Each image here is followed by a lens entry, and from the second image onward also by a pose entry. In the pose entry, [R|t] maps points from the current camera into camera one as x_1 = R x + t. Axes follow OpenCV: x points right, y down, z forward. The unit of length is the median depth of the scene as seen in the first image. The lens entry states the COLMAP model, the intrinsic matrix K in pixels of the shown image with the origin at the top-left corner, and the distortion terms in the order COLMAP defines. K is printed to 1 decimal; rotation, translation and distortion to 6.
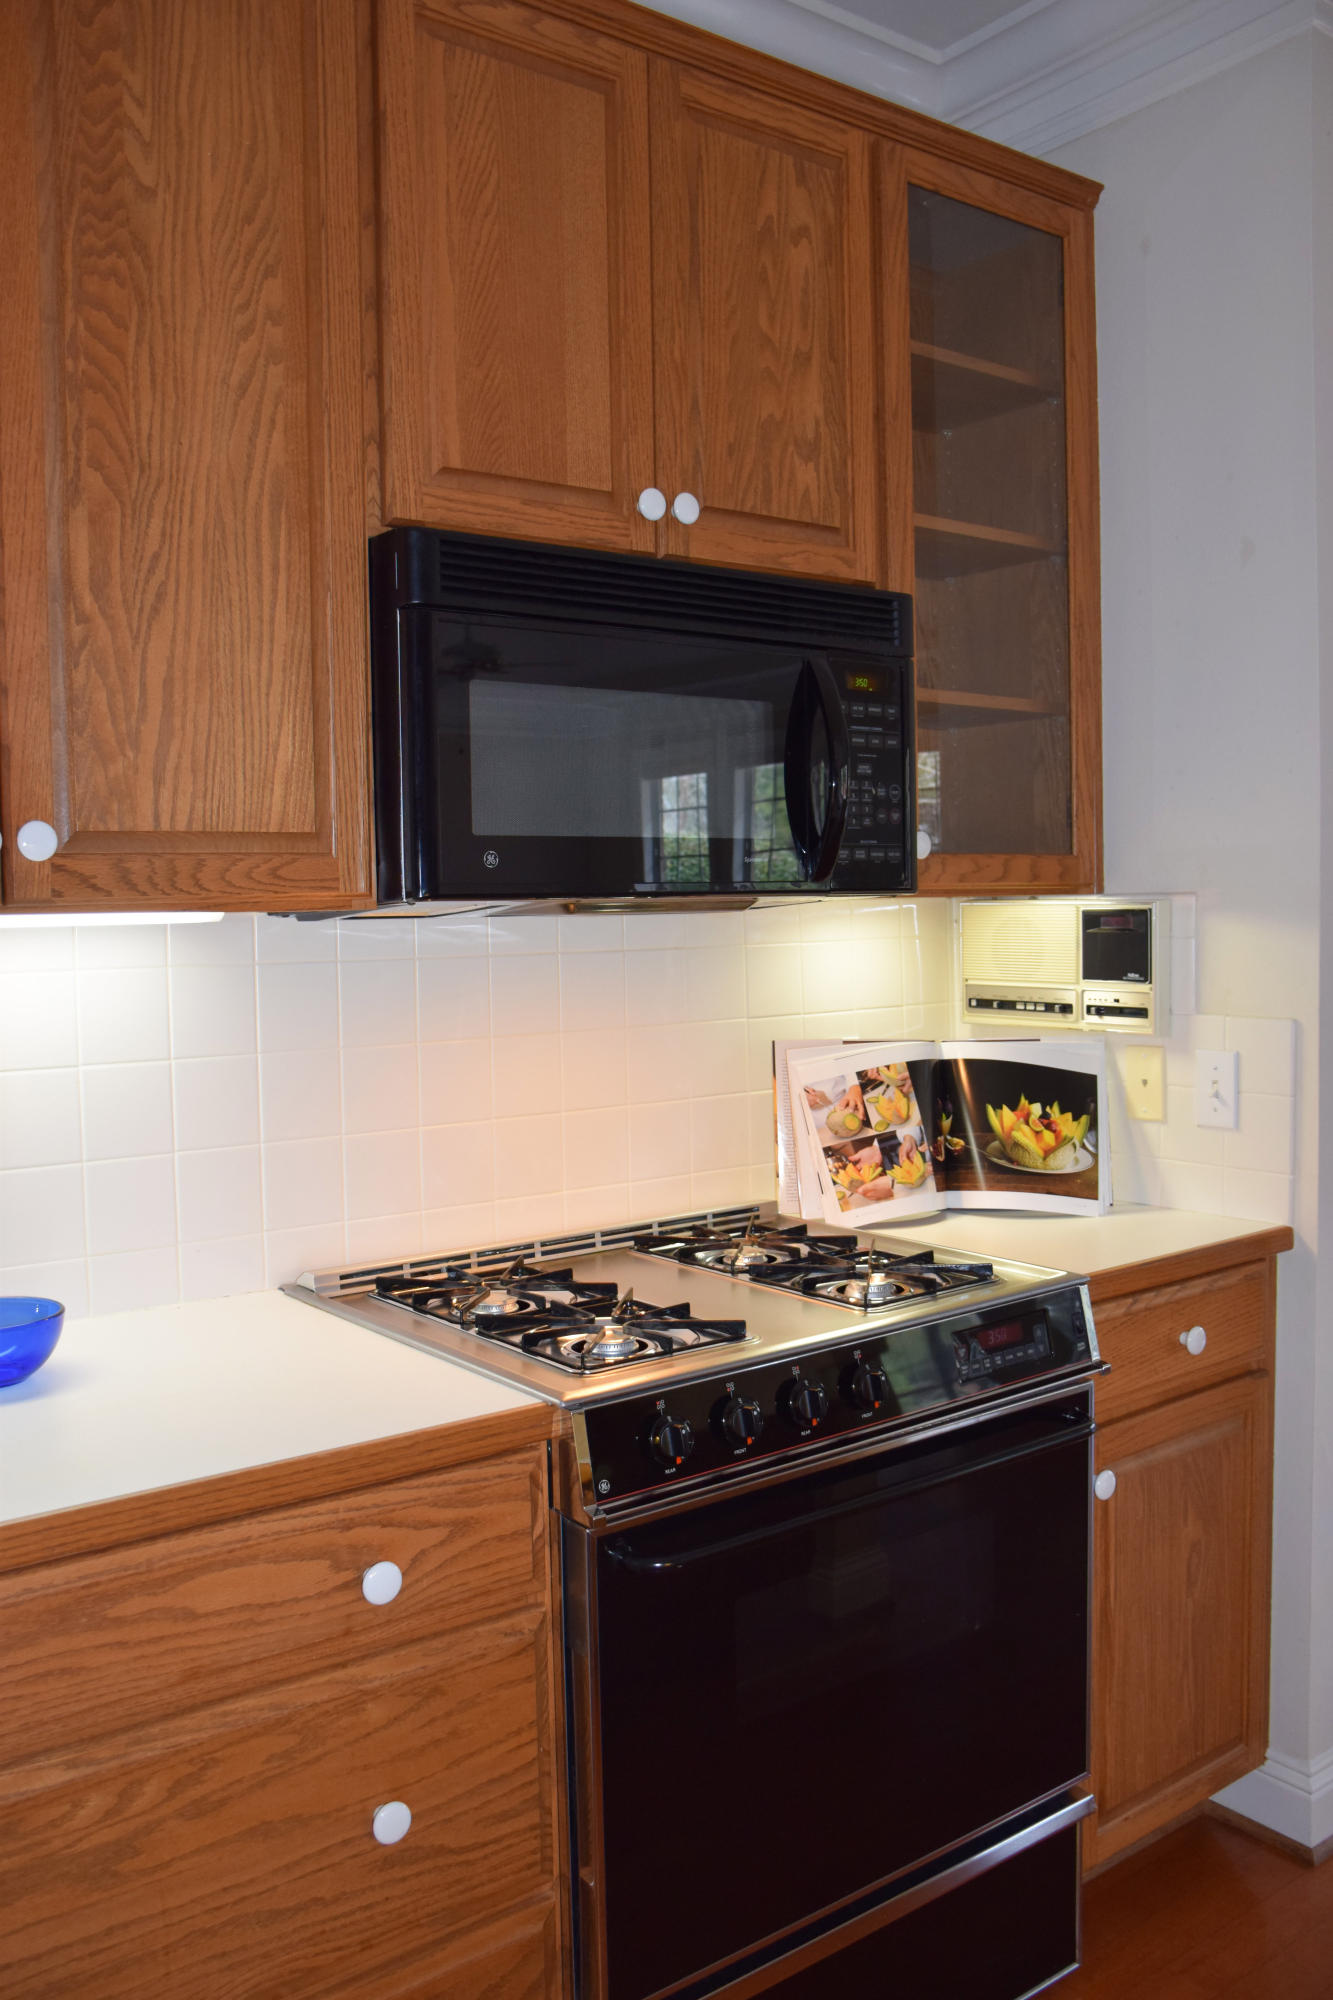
lens RADIAL K [[1711.0, 0, 666.5], [0, 1711.0, 1000.0], [0, 0, 1]] dist [-0.143816, 0.175758]
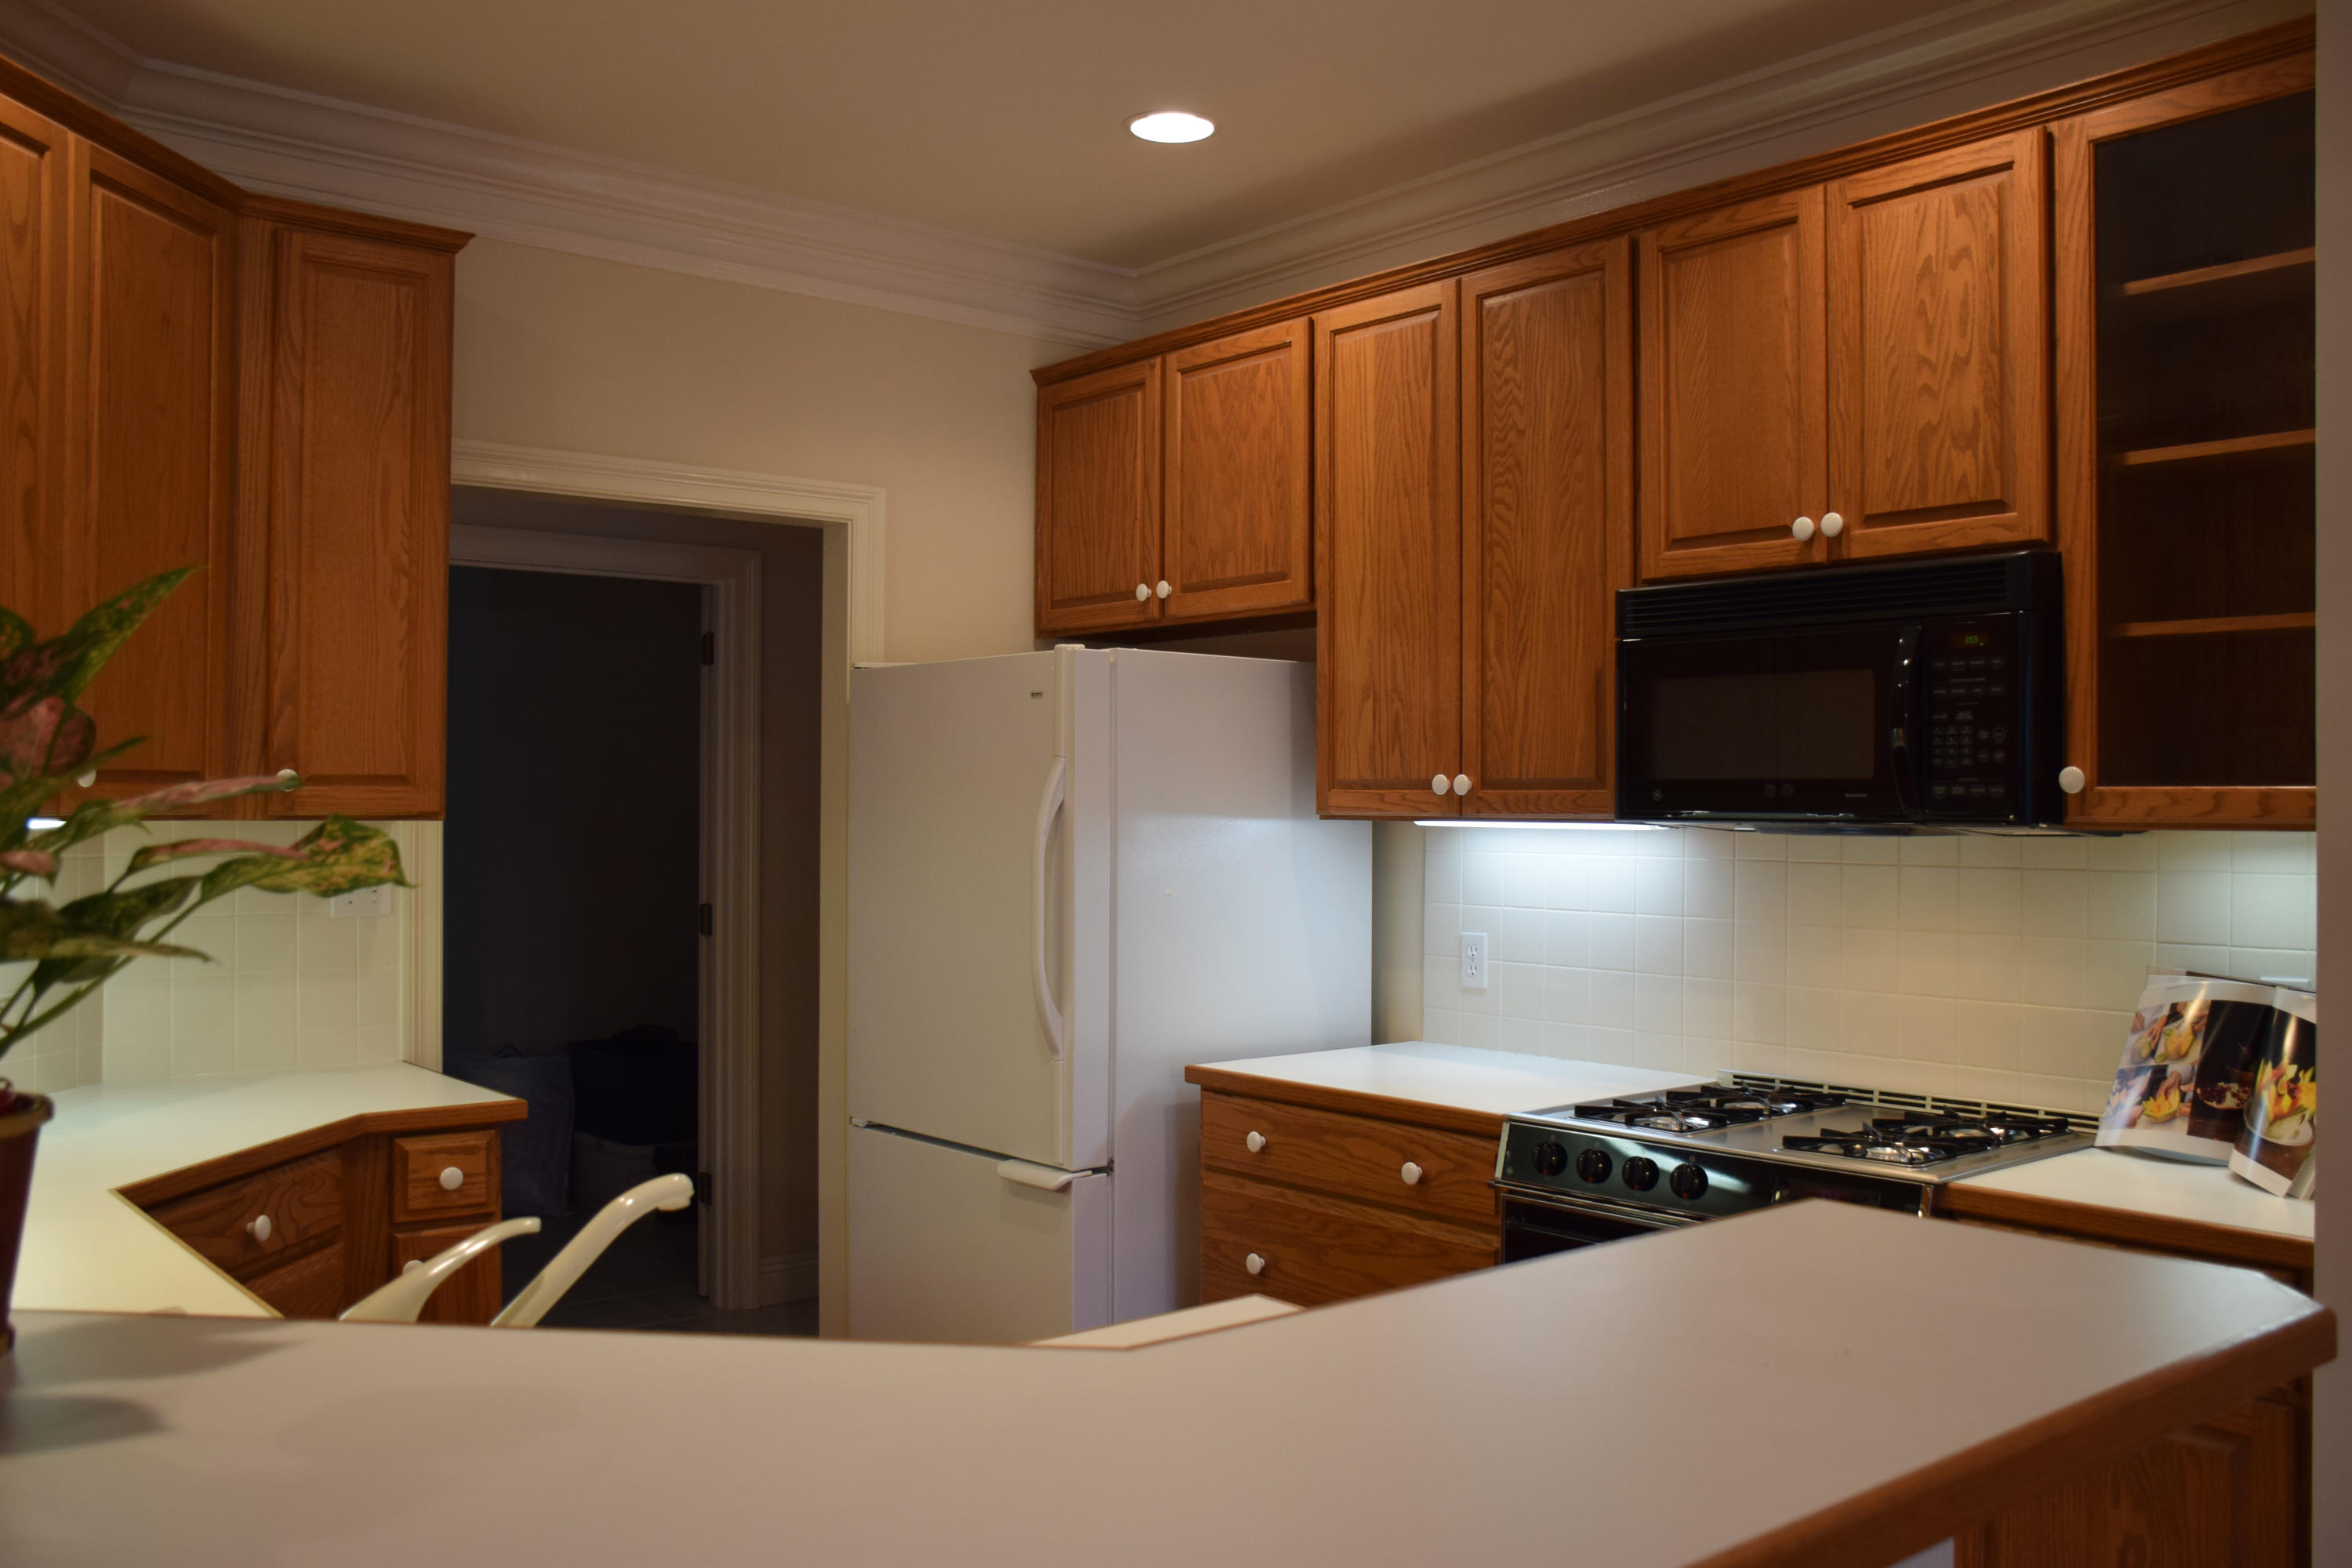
lens RADIAL K [[2012.2, 0, 1176.0], [0, 2012.2, 784.0], [0, 0, 1]] dist [-0.143816, 0.175758]
pose [[0.023202, 0.007497, -0.999703, 1.434781], [-0.063392, 0.997971, 0.006013, -0.064402], [0.997719, 0.063234, 0.023630, 0.444081]]
